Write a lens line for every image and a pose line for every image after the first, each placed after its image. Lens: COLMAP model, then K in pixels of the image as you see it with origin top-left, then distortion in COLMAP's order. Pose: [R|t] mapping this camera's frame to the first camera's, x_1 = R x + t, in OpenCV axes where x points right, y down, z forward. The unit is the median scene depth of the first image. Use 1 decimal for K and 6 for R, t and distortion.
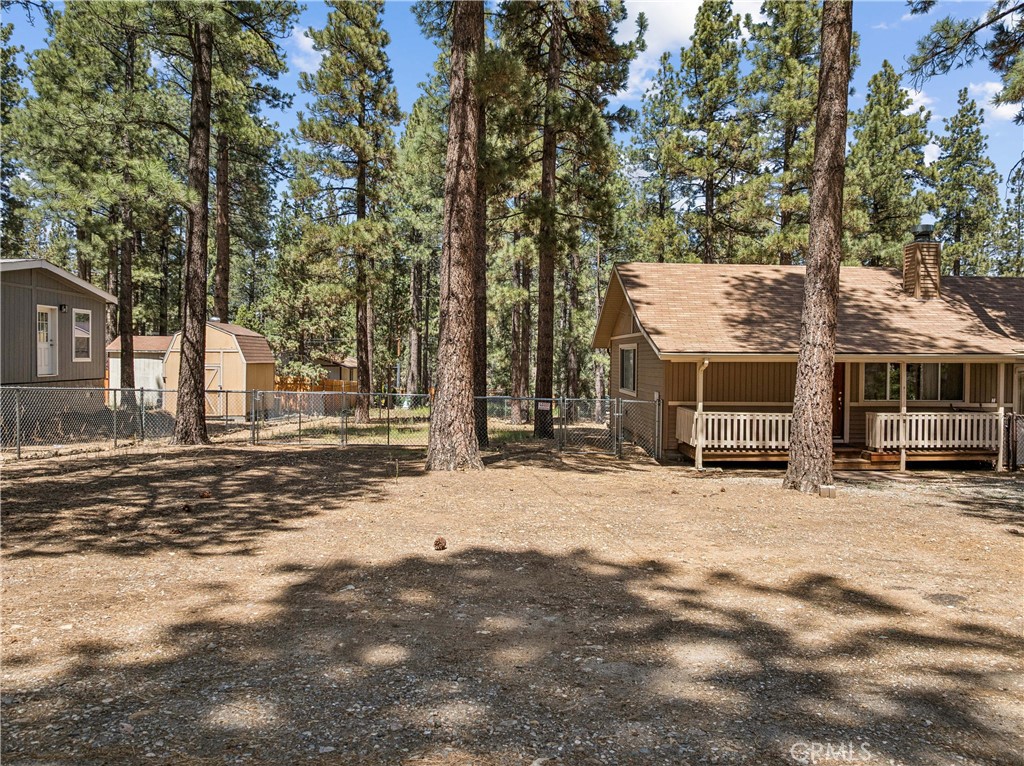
lens RADIAL K [[733.9, 0, 504.6], [0, 733.9, 366.9], [0, 0, 1]] dist [-0.038586, 0.008634]
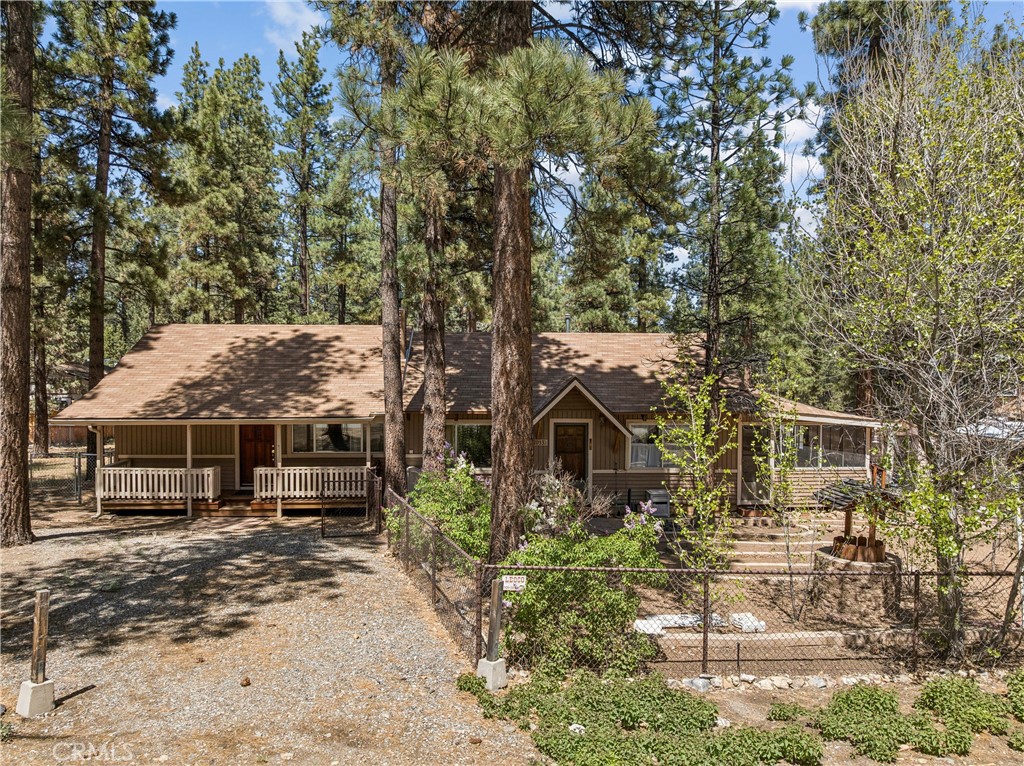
lens RADIAL K [[733.9, 0, 510.6], [0, 733.9, 382.7], [0, 0, 1]] dist [-0.038586, 0.008634]
pose [[0.999942, -0.010041, 0.003847, 0.827362], [0.009997, 0.999885, 0.011407, -0.072612], [-0.003961, -0.011368, 0.999928, -0.142373]]
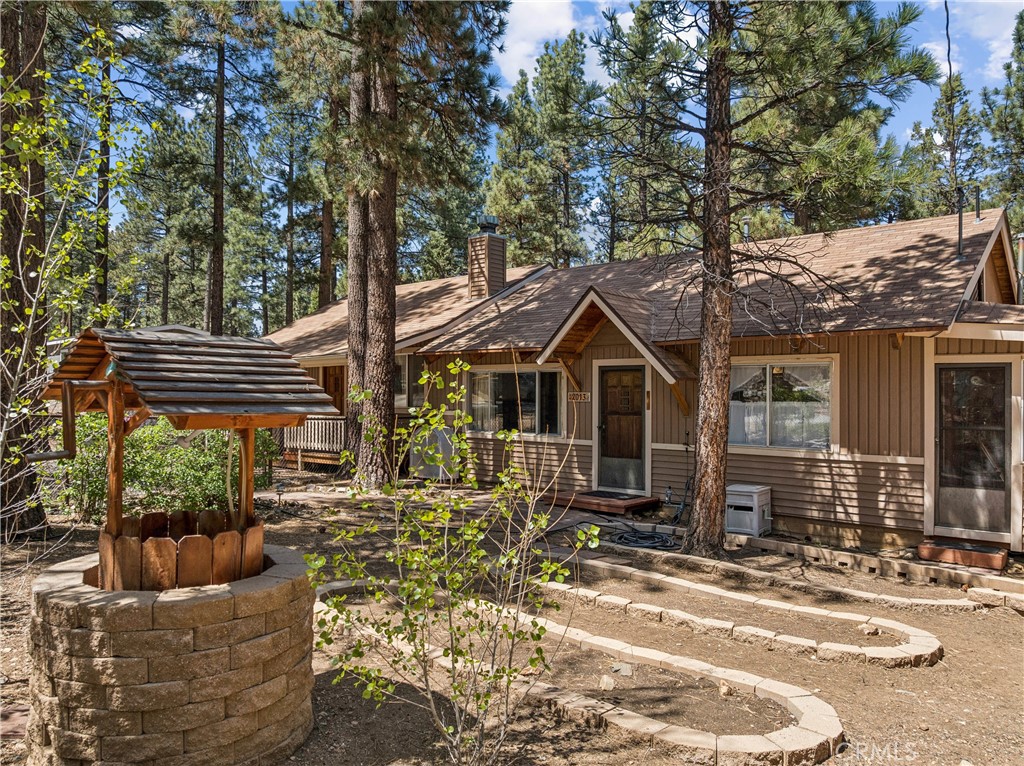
lens RADIAL K [[733.9, 0, 512.2], [0, 733.9, 383.8], [0, 0, 1]] dist [-0.038586, 0.008634]
pose [[0.724358, -0.017984, -0.689189, 1.343235], [-0.008515, 0.999350, -0.035027, 0.047576], [0.689371, 0.031241, 0.723734, 0.405087]]
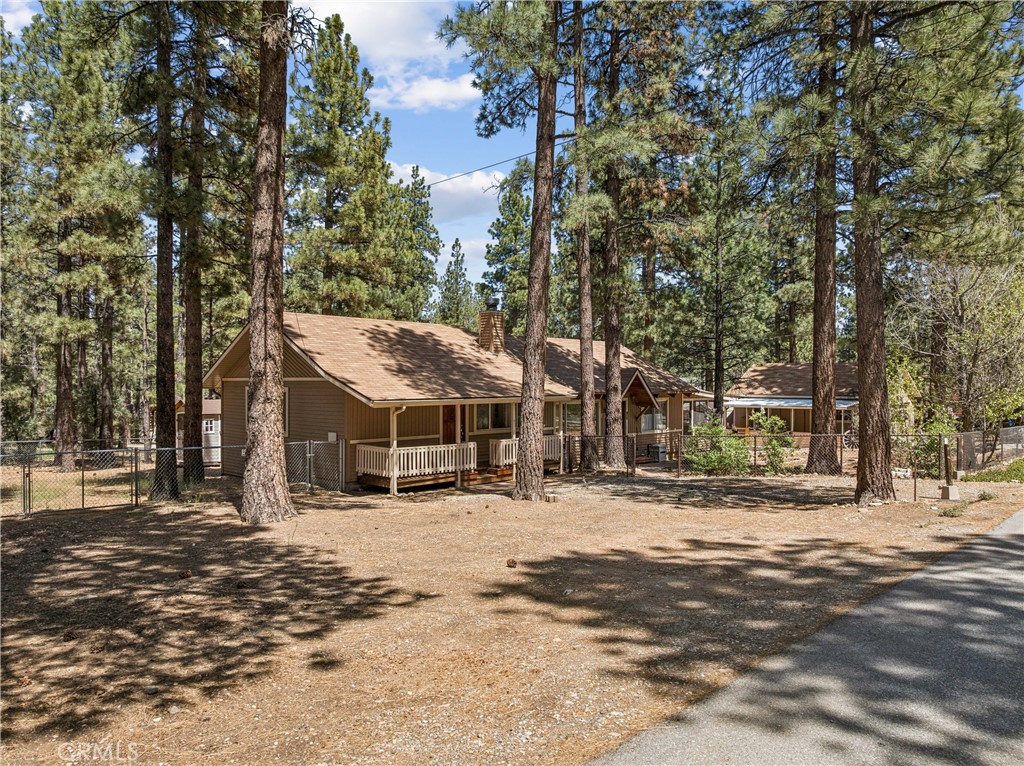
lens RADIAL K [[733.9, 0, 510.9], [0, 733.9, 388.1], [0, 0, 1]] dist [-0.038586, 0.008634]
pose [[0.711225, -0.013757, 0.702830, -0.401286], [0.013671, 0.999890, 0.005738, -0.038129], [-0.702831, 0.005527, 0.711335, 0.001224]]
